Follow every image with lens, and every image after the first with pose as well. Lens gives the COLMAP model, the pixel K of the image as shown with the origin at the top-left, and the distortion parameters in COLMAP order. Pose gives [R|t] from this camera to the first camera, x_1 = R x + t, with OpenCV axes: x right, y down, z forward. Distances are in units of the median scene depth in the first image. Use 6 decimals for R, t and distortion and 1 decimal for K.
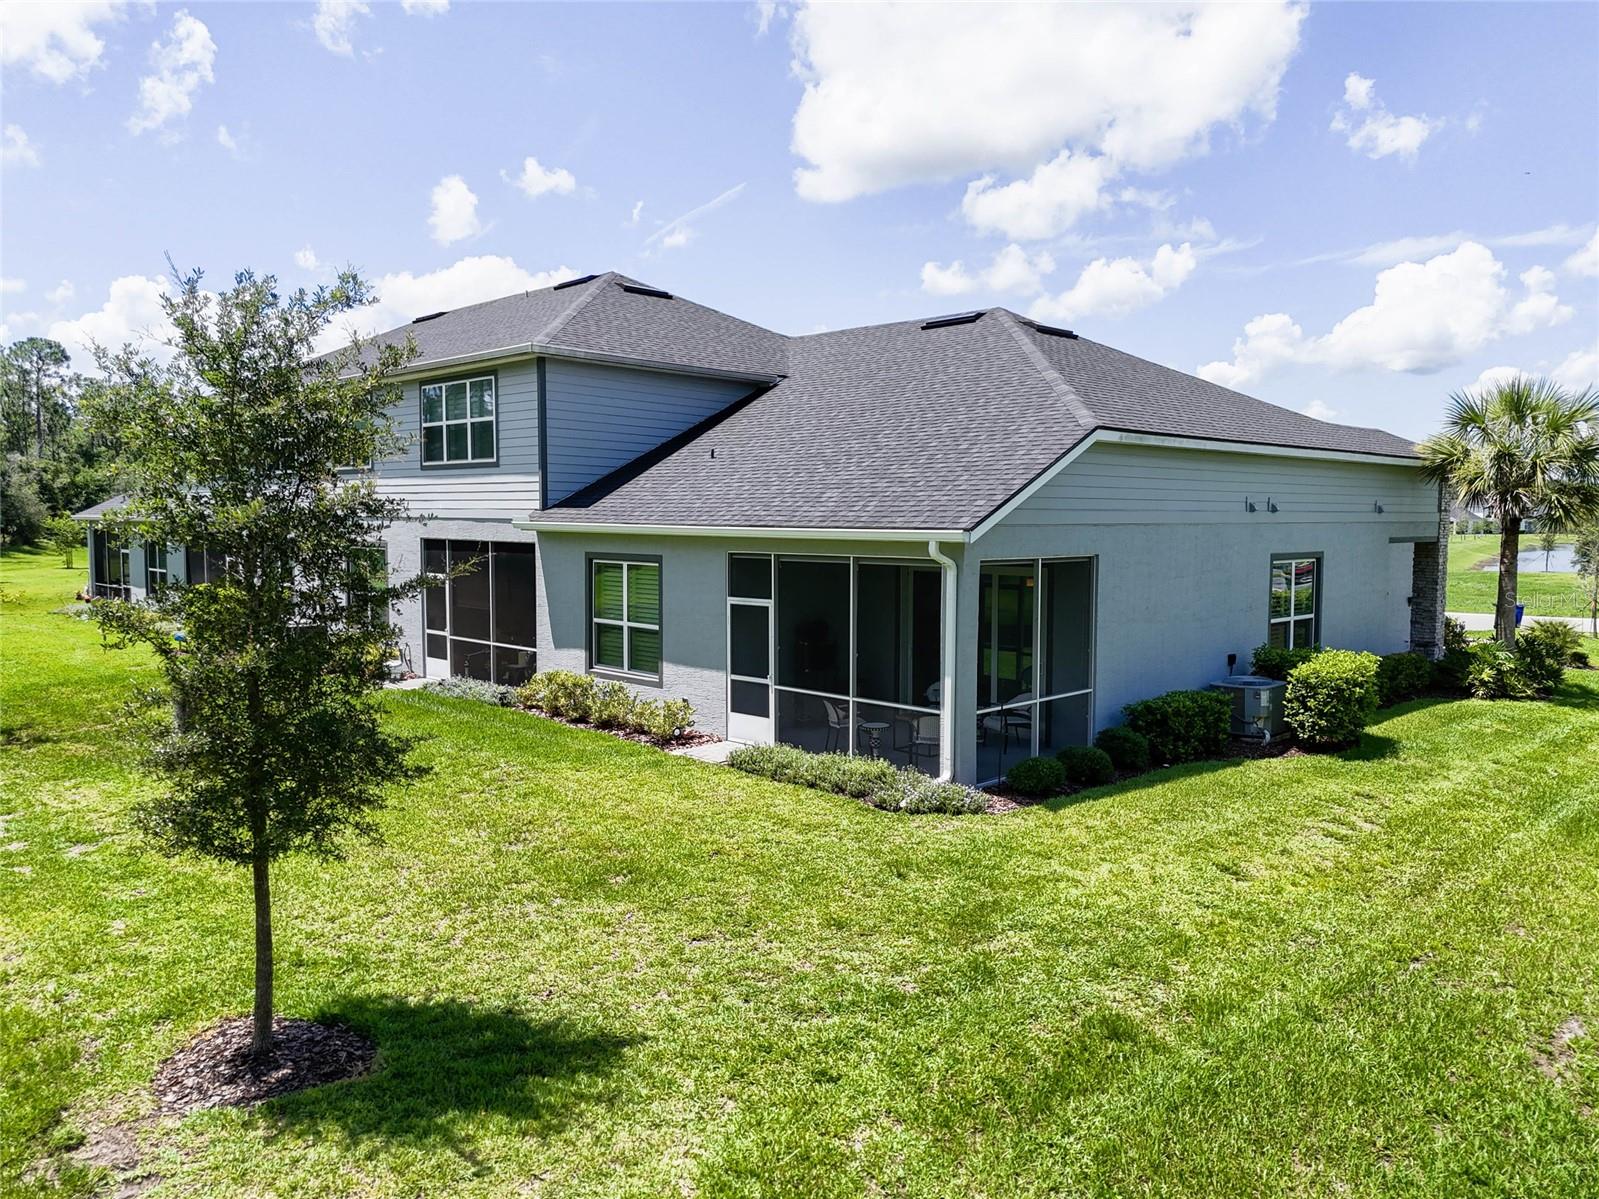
lens RADIAL K [[1180.6, 0, 801.8], [0, 1180.6, 599.6], [0, 0, 1]] dist [0.066232, -0.057586]
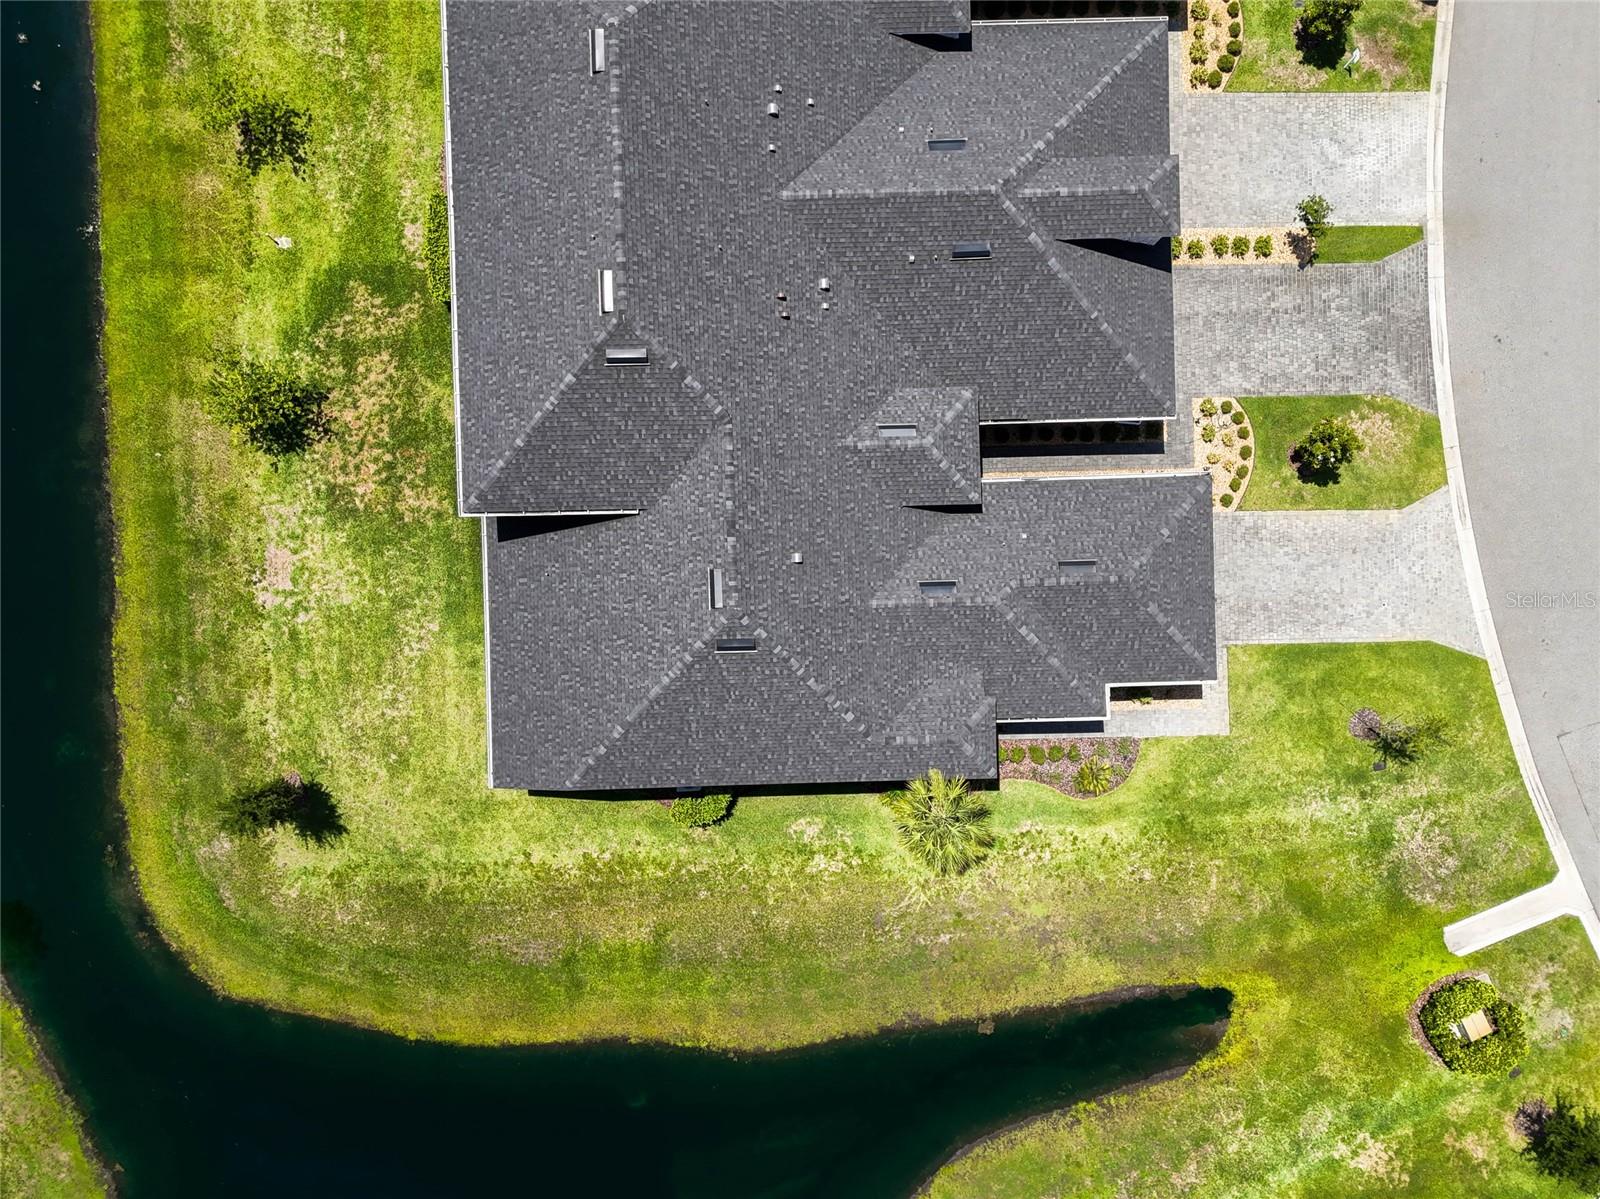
lens RADIAL K [[1181.3, 0, 800.2], [0, 1181.3, 603.0], [0, 0, 1]] dist [0.066232, -0.057586]
pose [[0.733446, 0.679510, 0.017983, 0.234135], [-0.070322, 0.049537, 0.996294, -2.151591], [0.676101, -0.731992, 0.084117, 1.109548]]
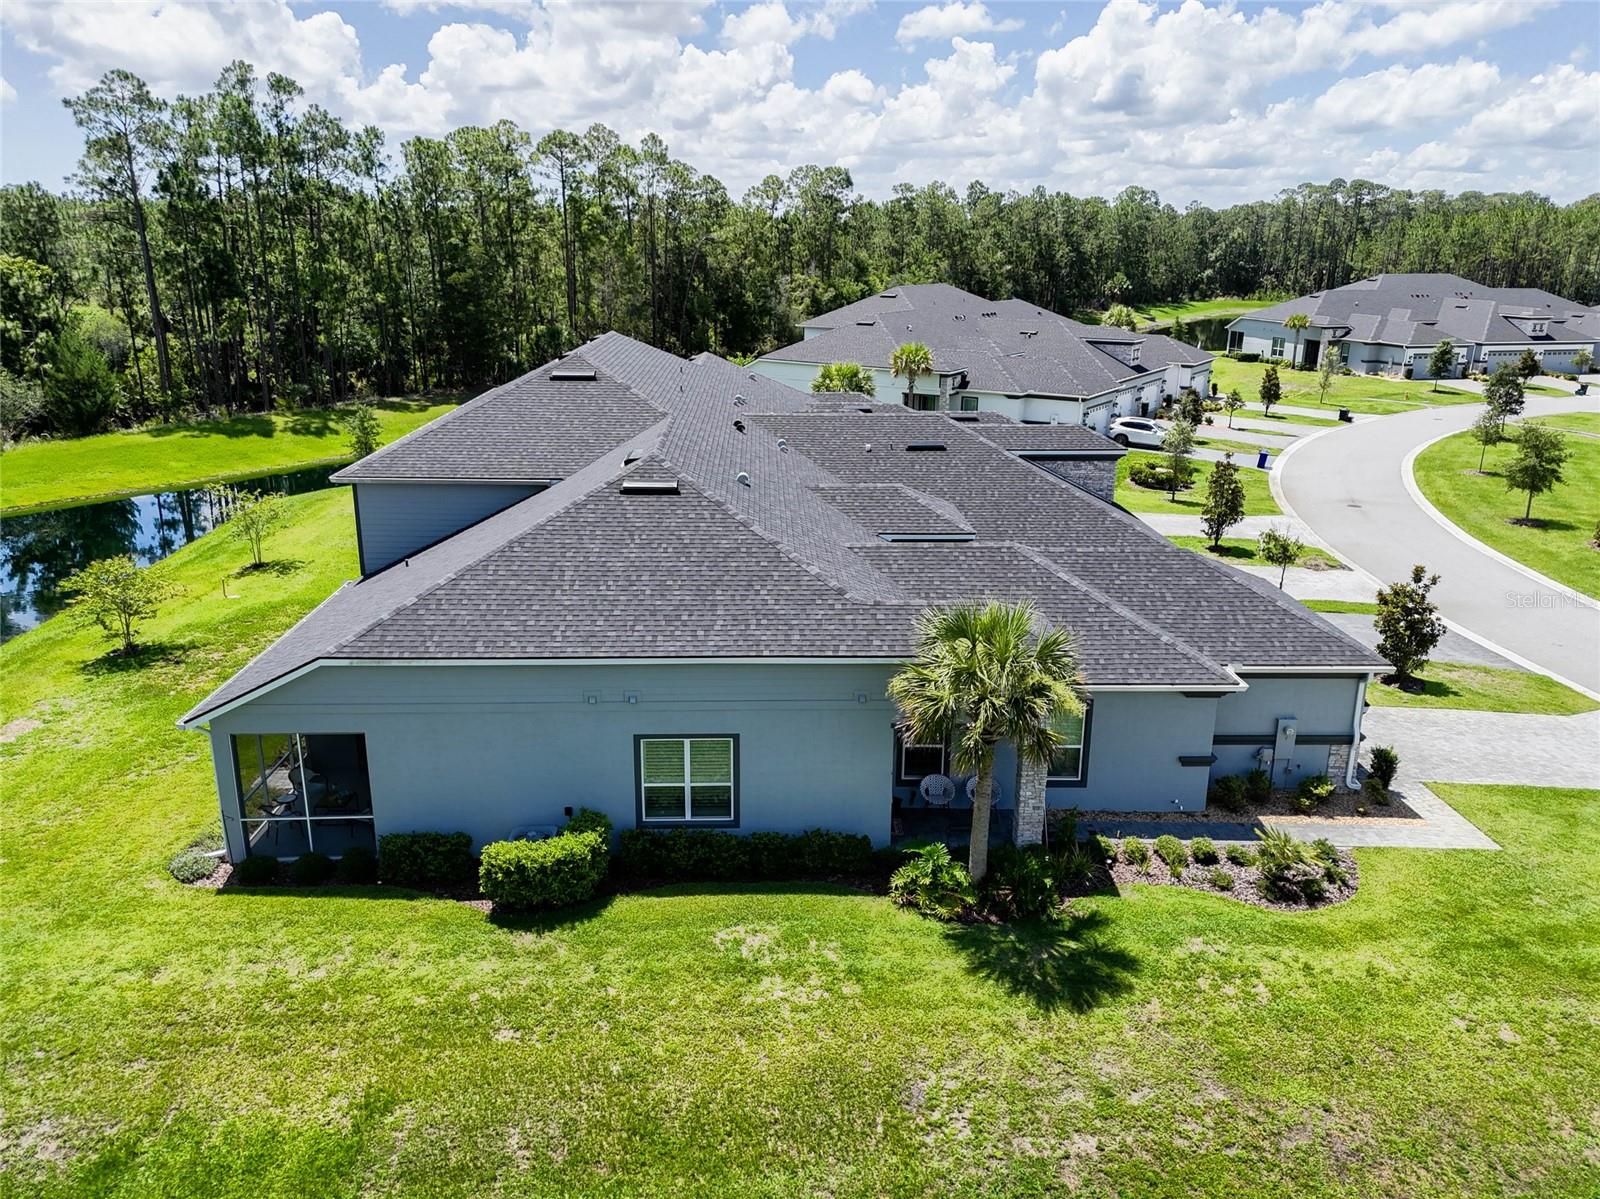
lens RADIAL K [[1181.3, 0, 798.9], [0, 1181.3, 596.4], [0, 0, 1]] dist [0.066232, -0.057586]
pose [[0.734522, 0.197500, -0.649208, 1.268964], [-0.054072, 0.970701, 0.234126, -0.464388], [0.676427, -0.136867, 0.723681, 0.265120]]
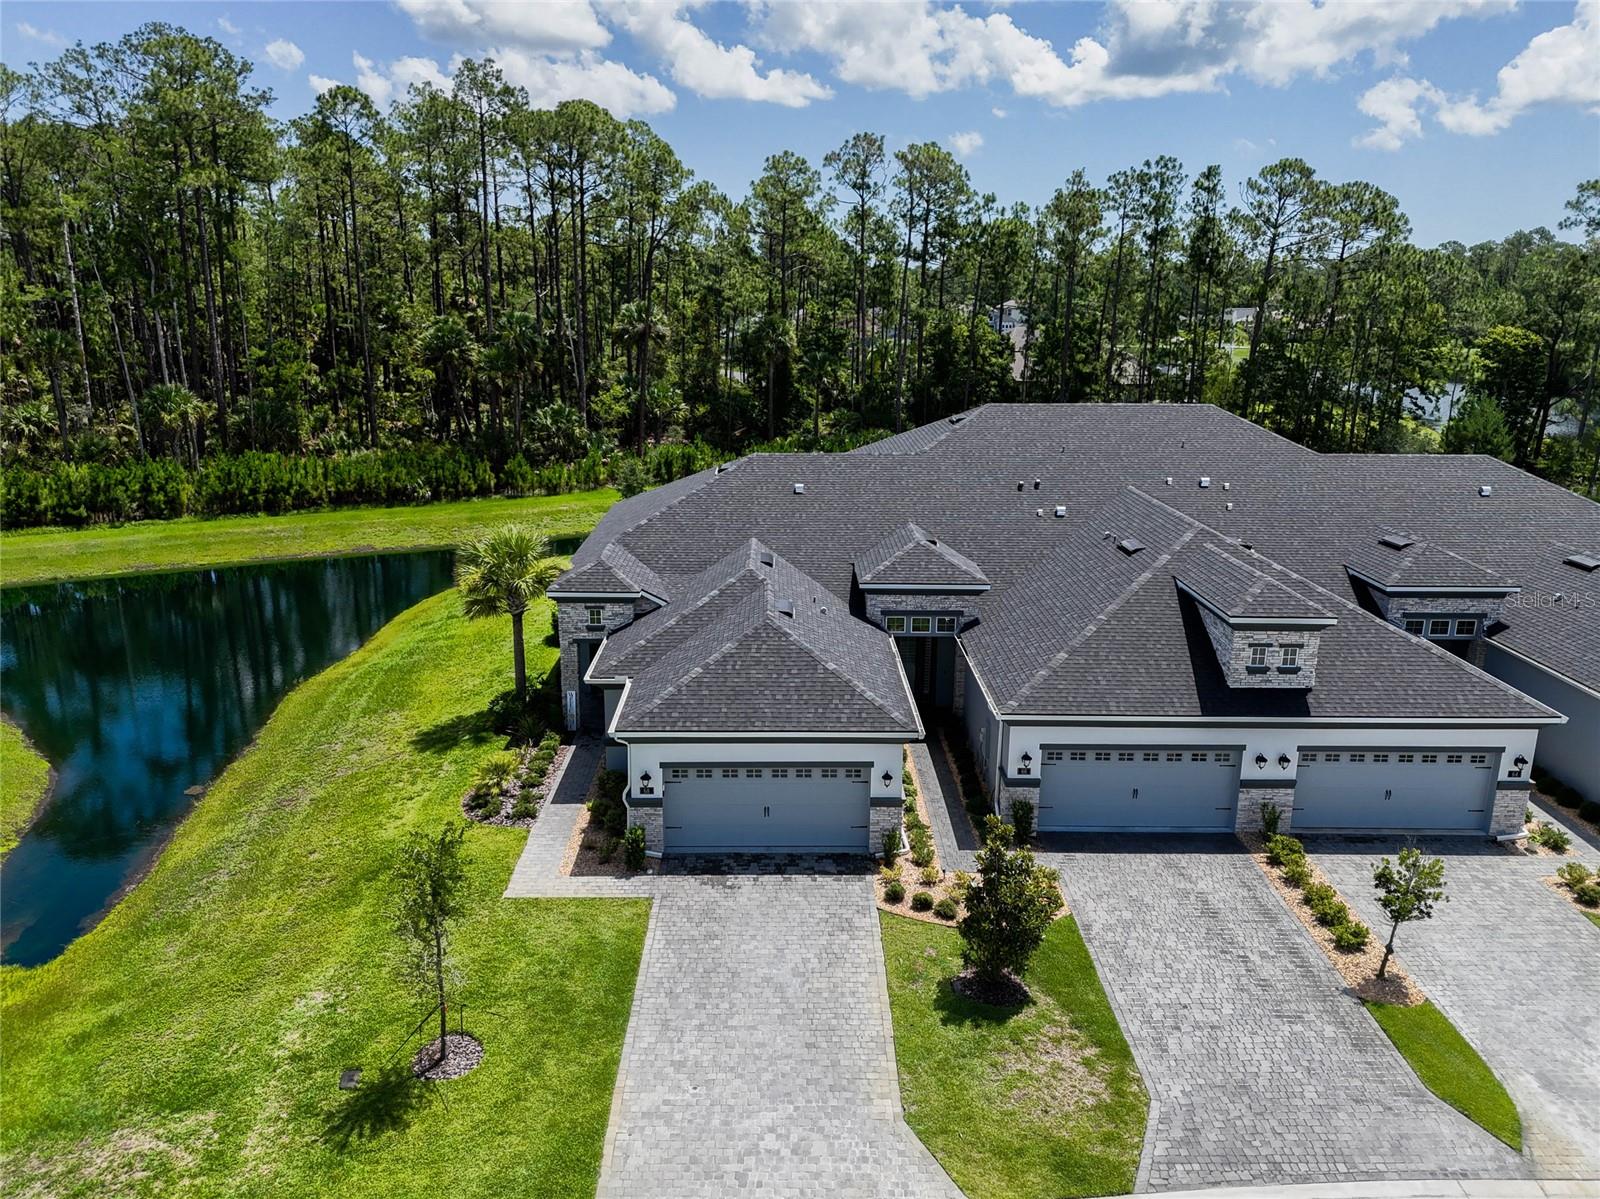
lens RADIAL K [[1181.3, 0, 797.0], [0, 1181.3, 613.8], [0, 0, 1]] dist [0.066232, -0.057586]
pose [[-0.687120, 0.183586, -0.702966, 1.700808], [-0.063978, 0.948501, 0.310246, -0.683898], [0.723721, 0.258150, -0.639989, 2.687704]]
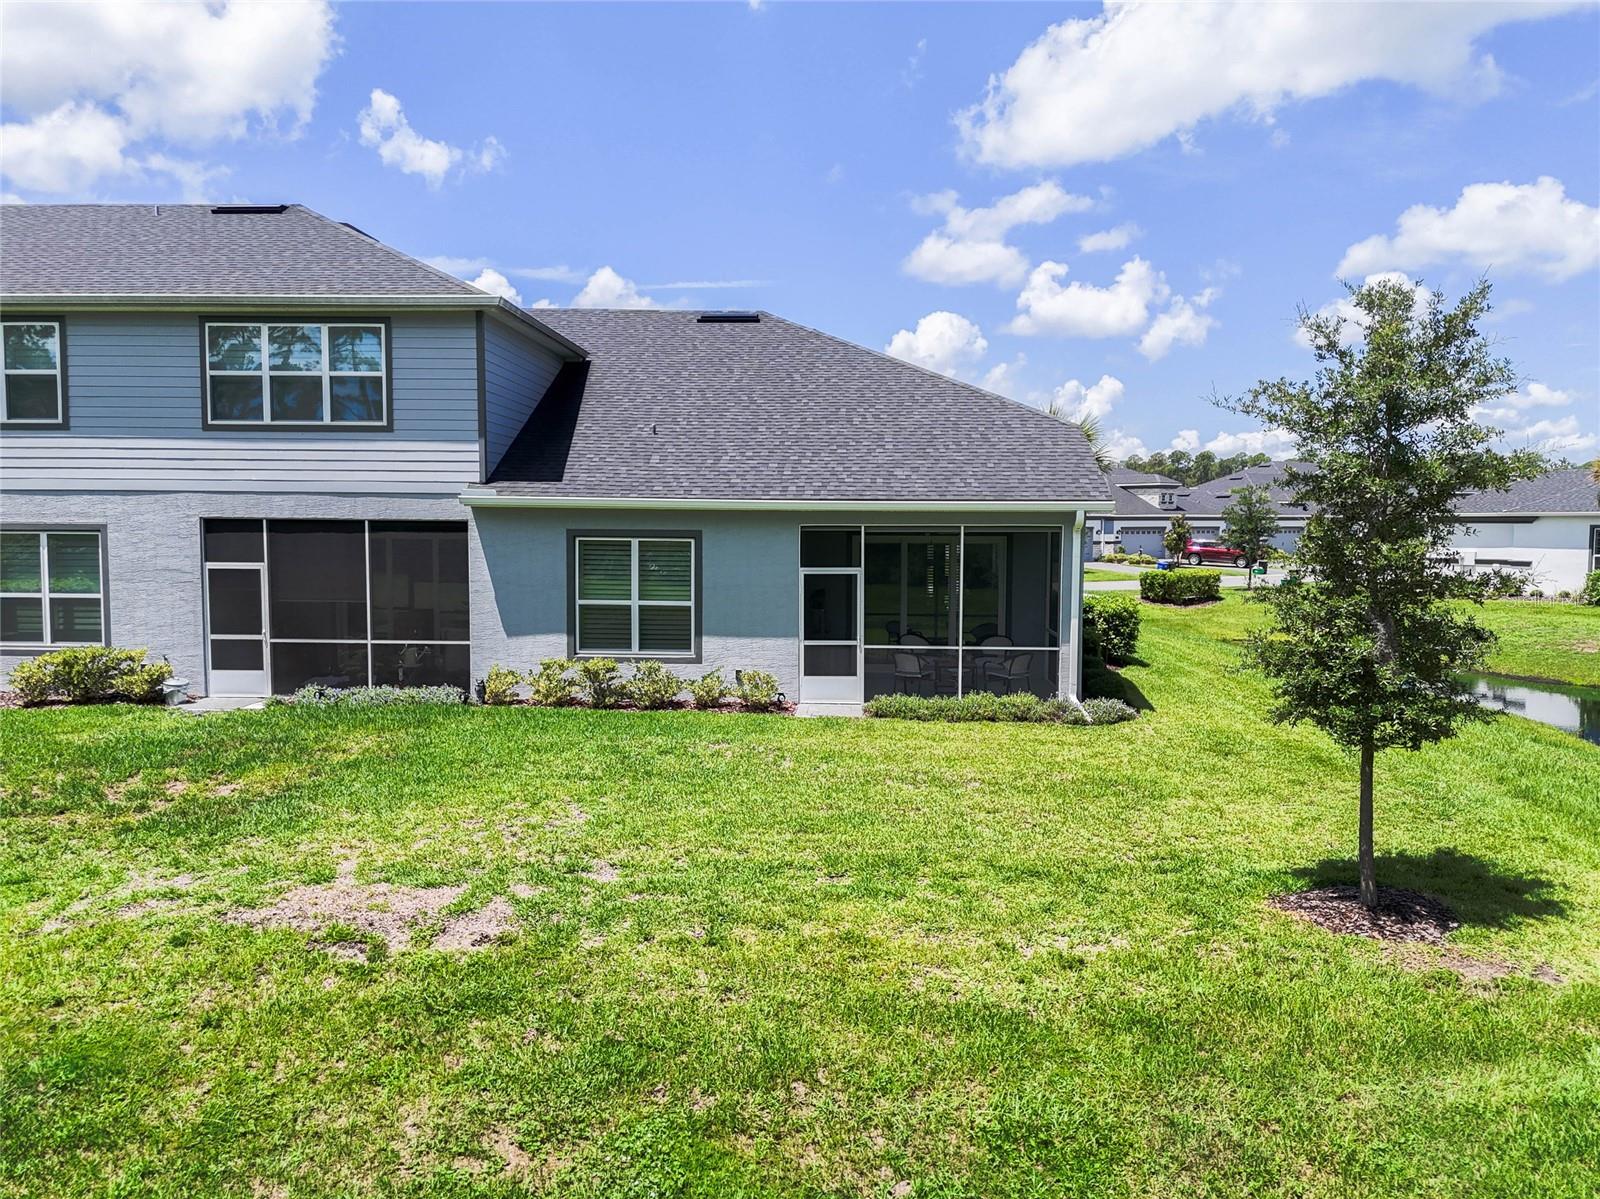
lens RADIAL K [[1181.3, 0, 800.9], [0, 1181.3, 599.8], [0, 0, 1]] dist [0.066232, -0.057586]
pose [[0.734008, -0.045233, 0.677633, -0.680421], [0.044778, 0.998832, 0.018171, 0.006454], [-0.677663, 0.017005, 0.735176, 0.192495]]
